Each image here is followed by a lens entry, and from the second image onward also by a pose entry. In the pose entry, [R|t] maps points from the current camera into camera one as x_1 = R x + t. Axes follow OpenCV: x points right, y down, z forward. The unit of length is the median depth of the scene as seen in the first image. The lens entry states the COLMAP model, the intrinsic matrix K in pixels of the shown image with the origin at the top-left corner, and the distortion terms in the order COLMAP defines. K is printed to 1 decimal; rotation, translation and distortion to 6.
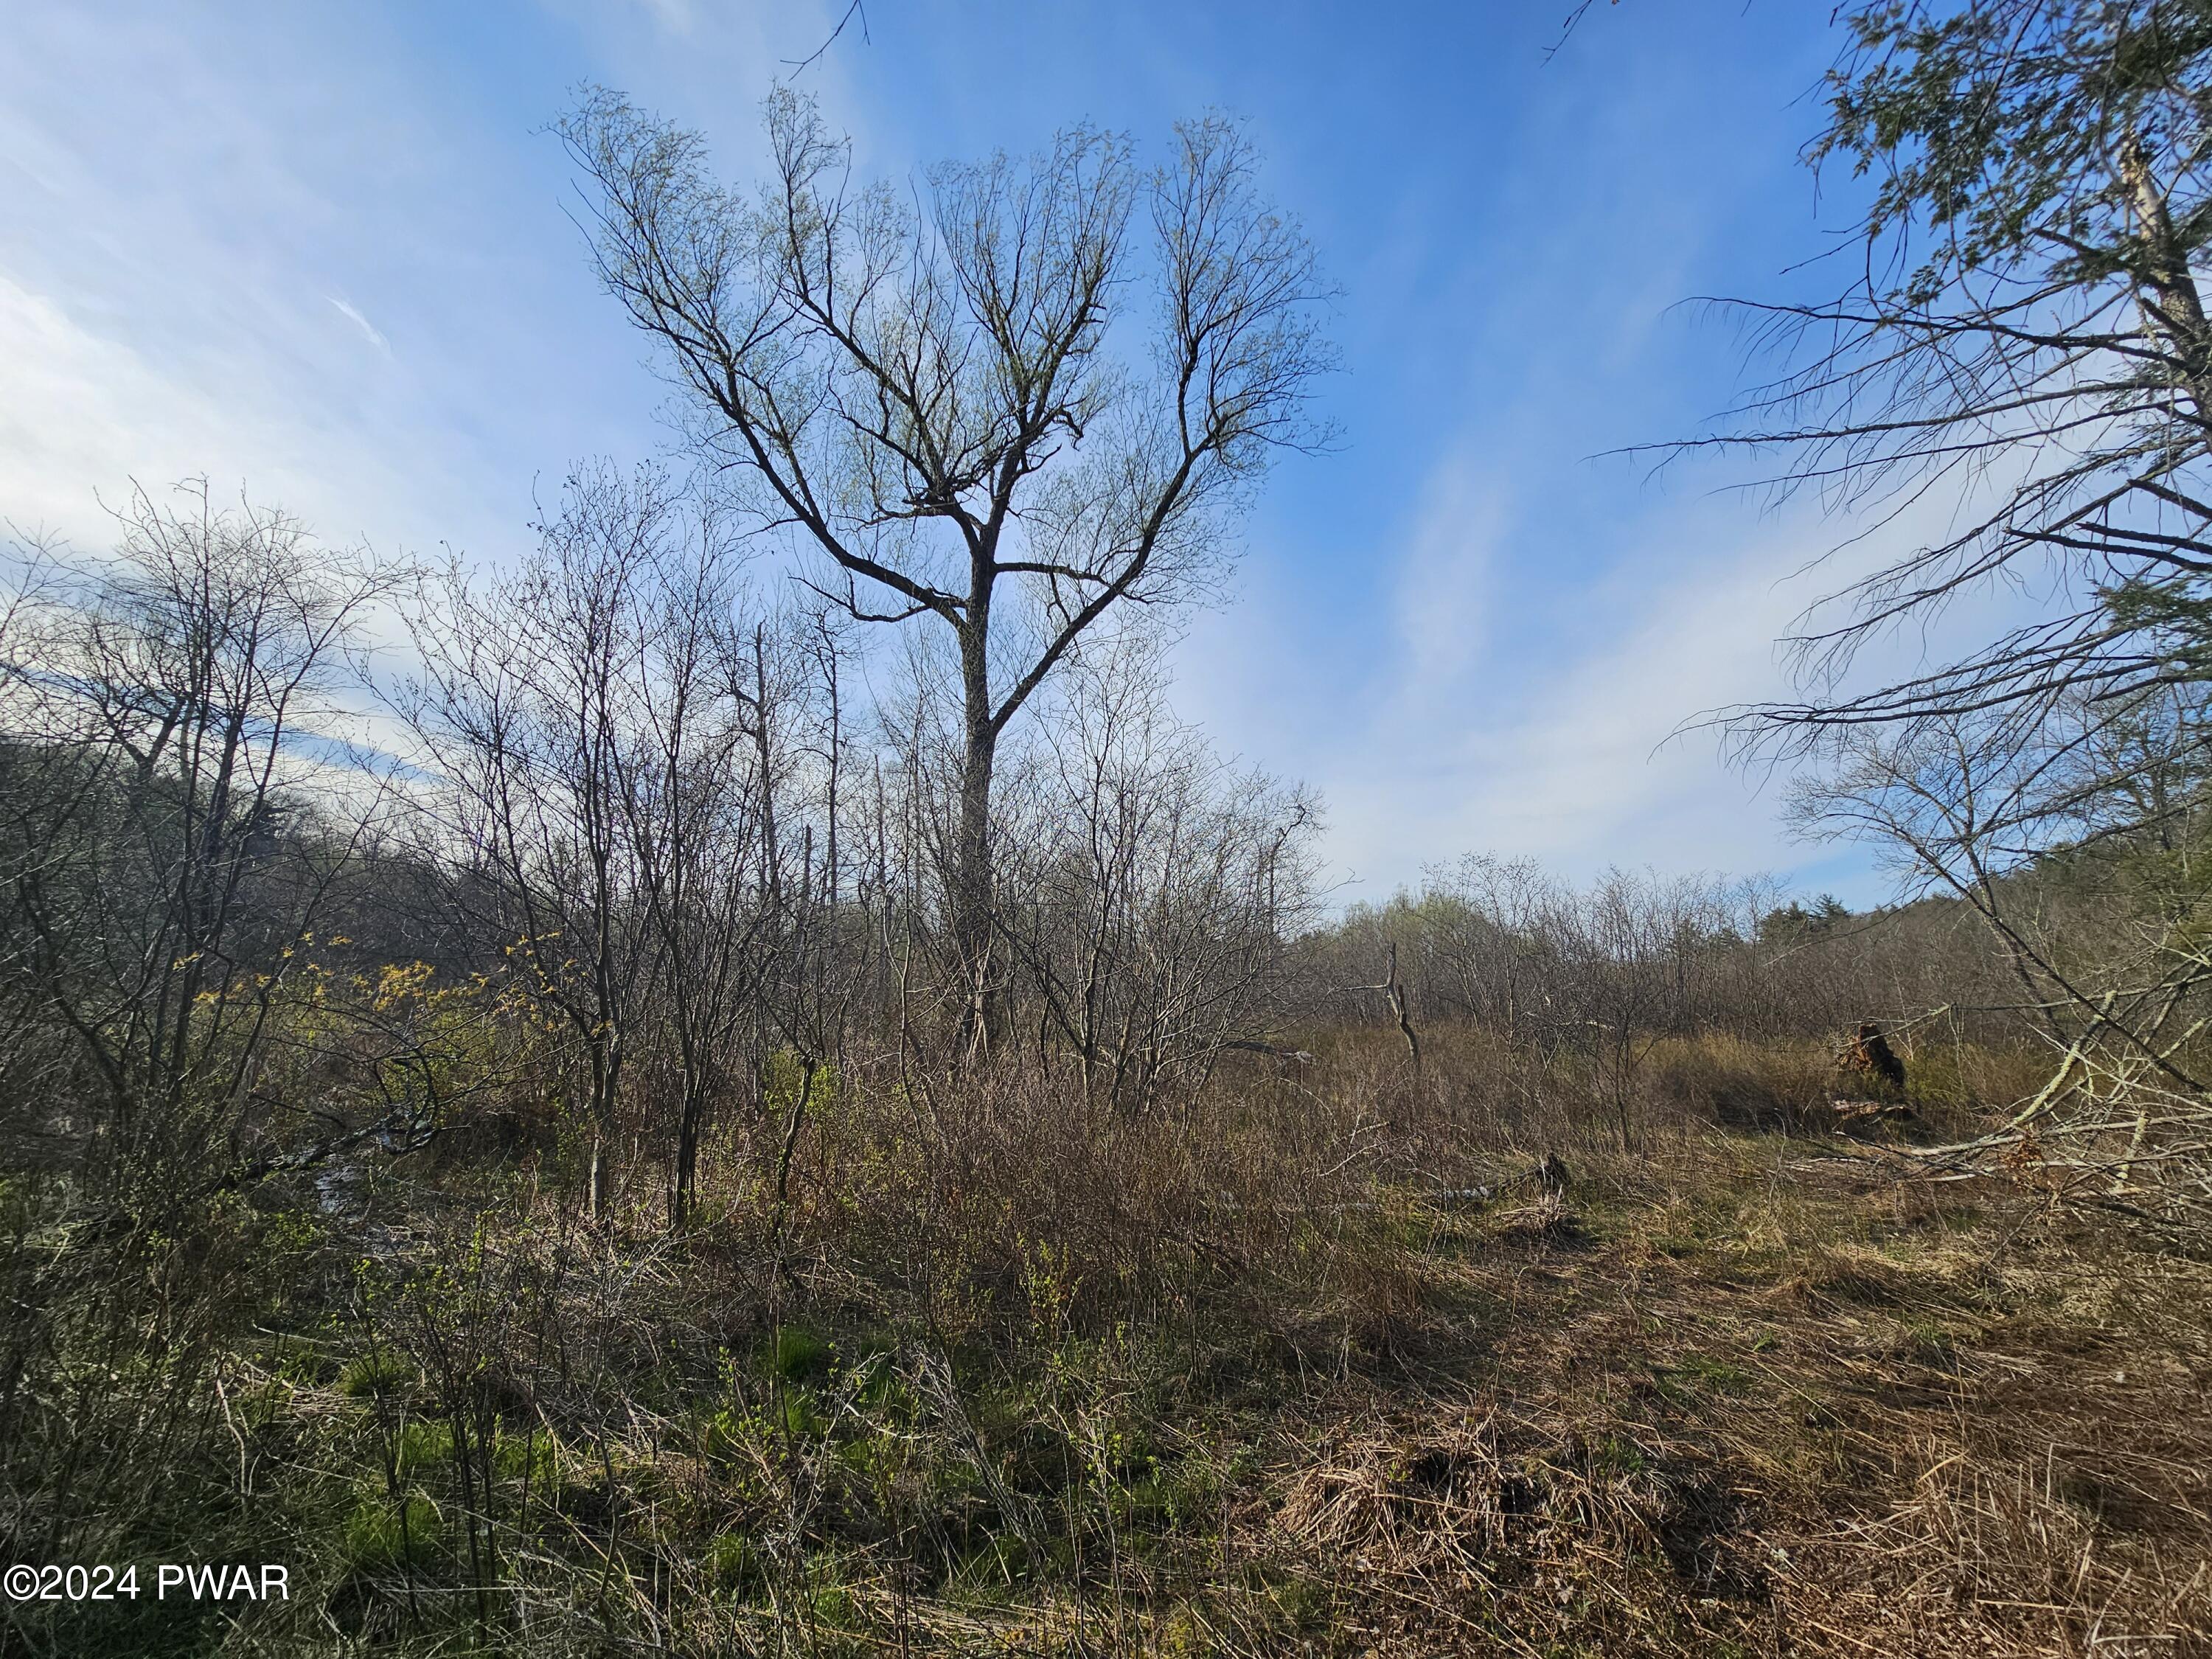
lens RADIAL K [[898.4, 0, 1106.0], [0, 898.4, 829.5], [0, 0, 1]] dist [0.015493, -0.000196]
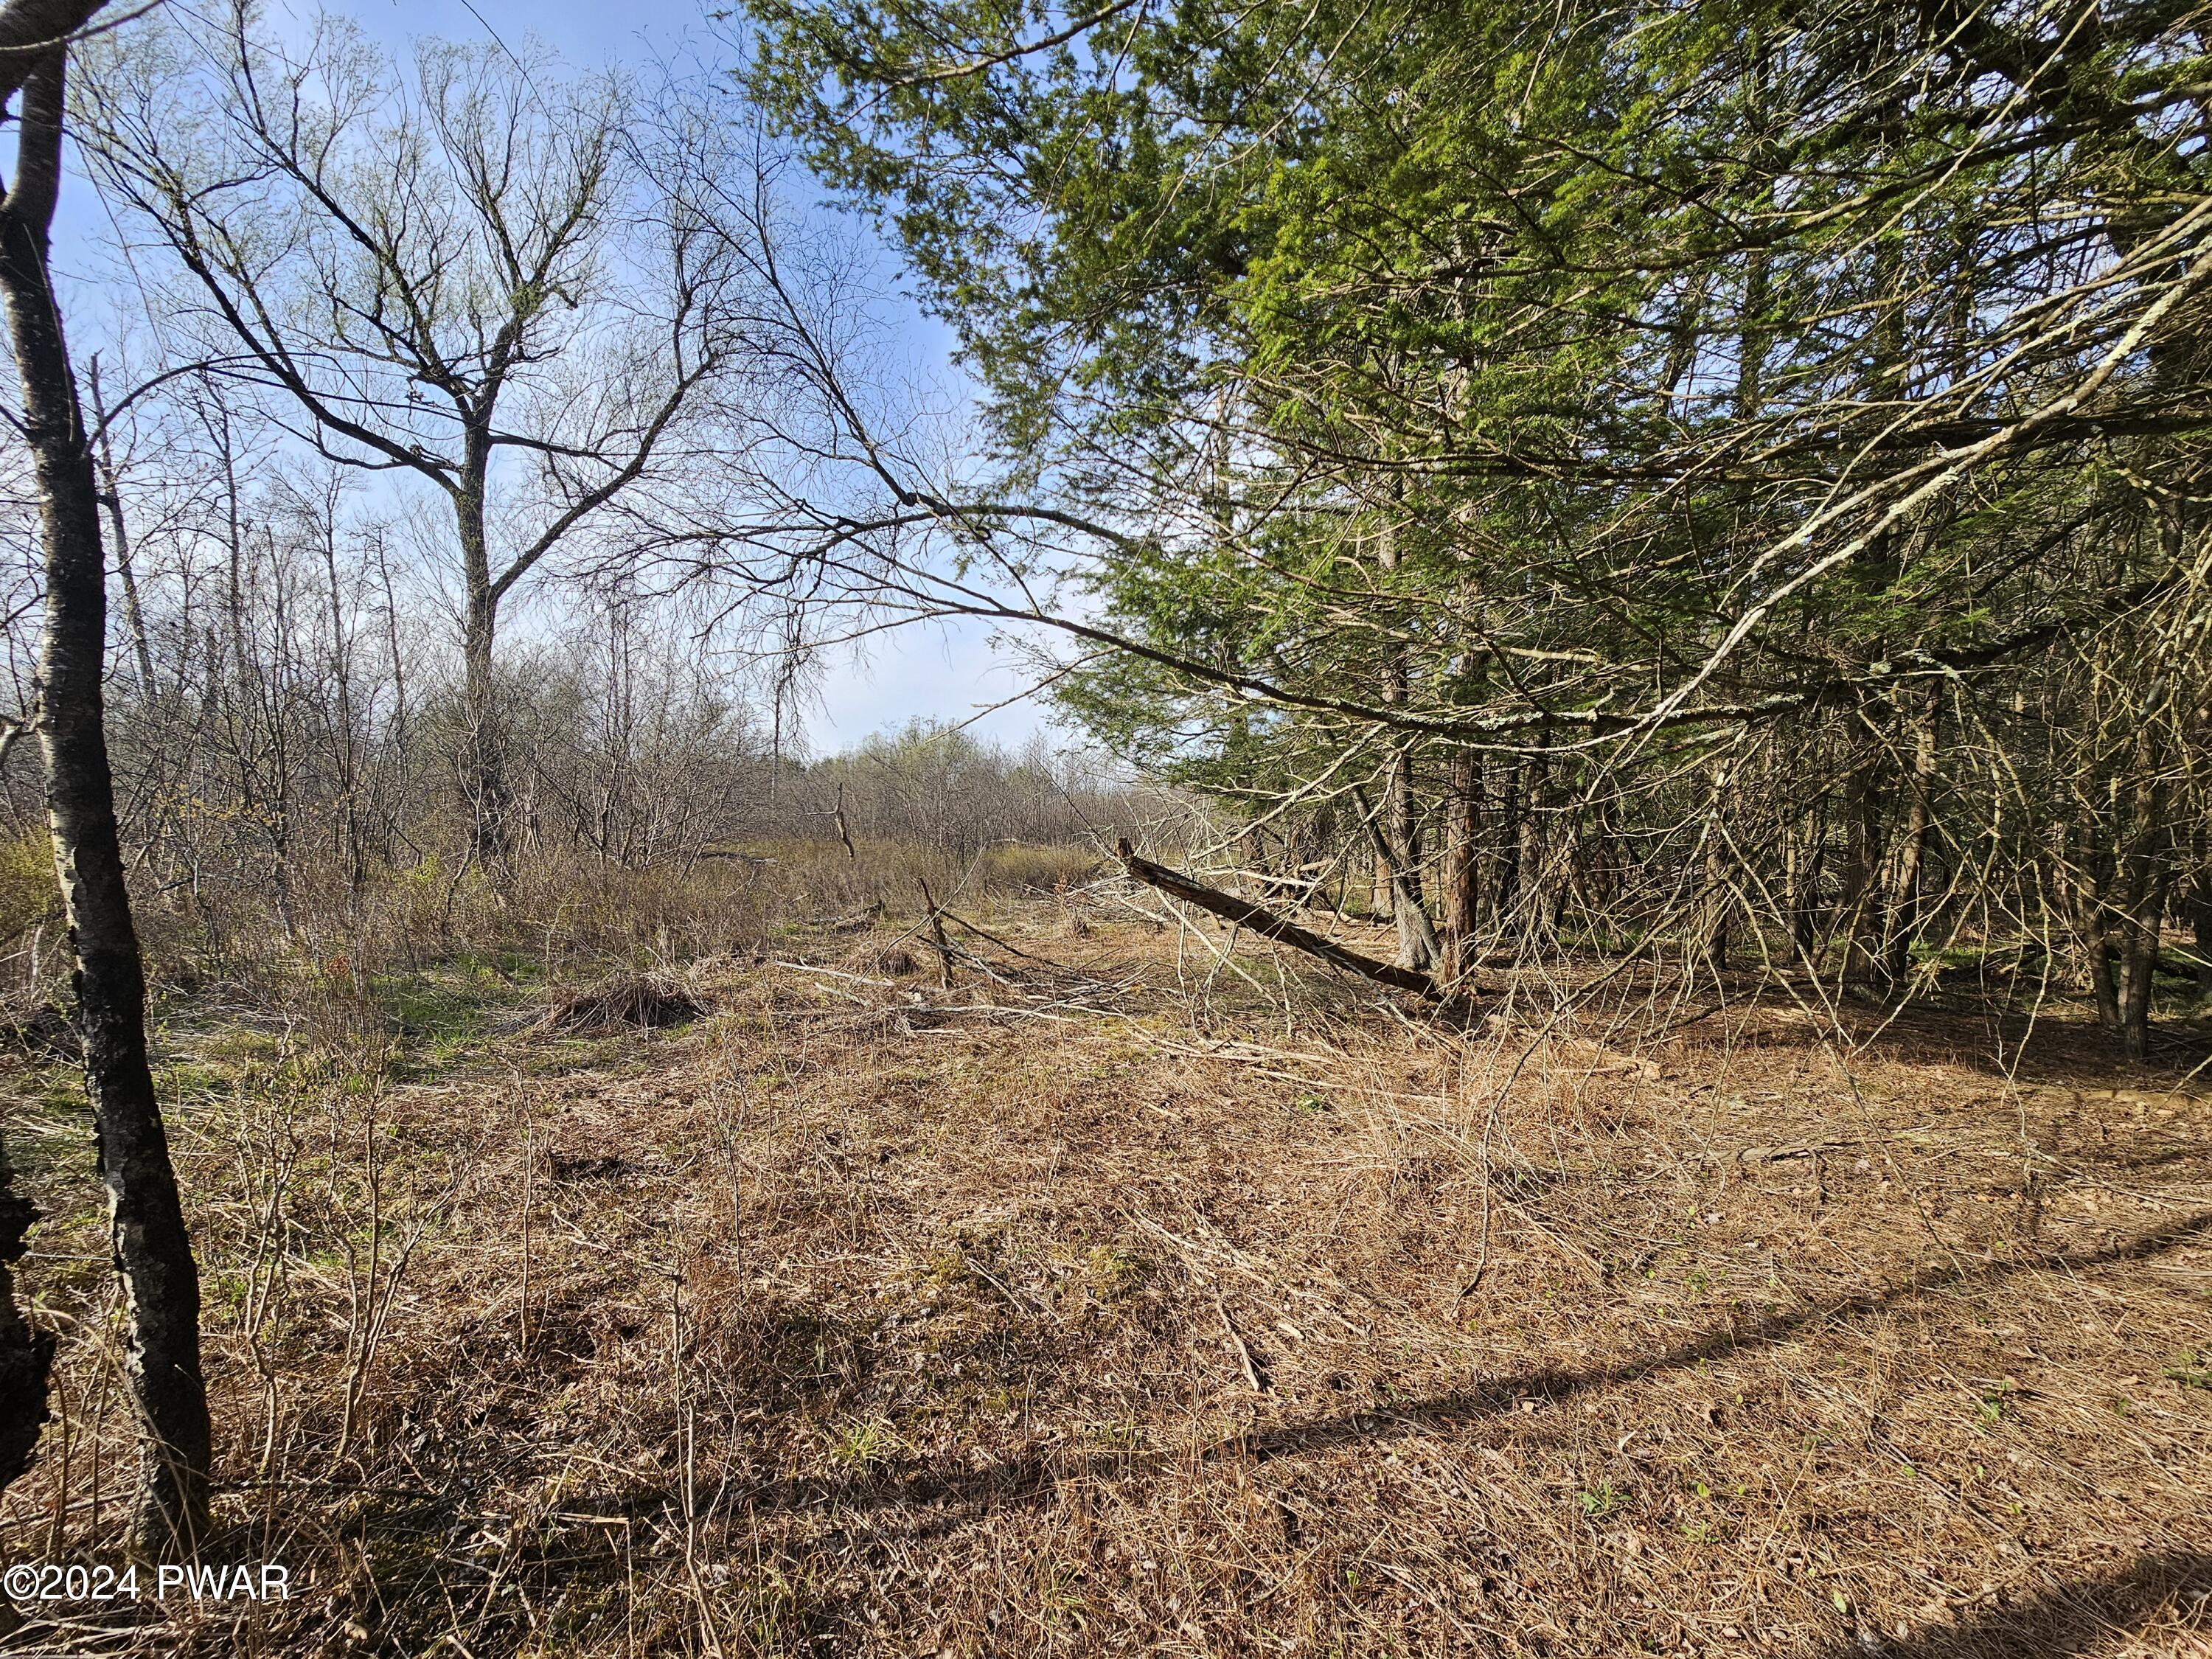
lens RADIAL K [[898.4, 0, 1106.0], [0, 898.4, 829.5], [0, 0, 1]] dist [0.015493, -0.000196]
pose [[0.870381, 0.009130, 0.492295, -0.007161], [-0.100014, 0.982263, 0.158610, -0.071444], [-0.482115, -0.187288, 0.855855, -0.437730]]
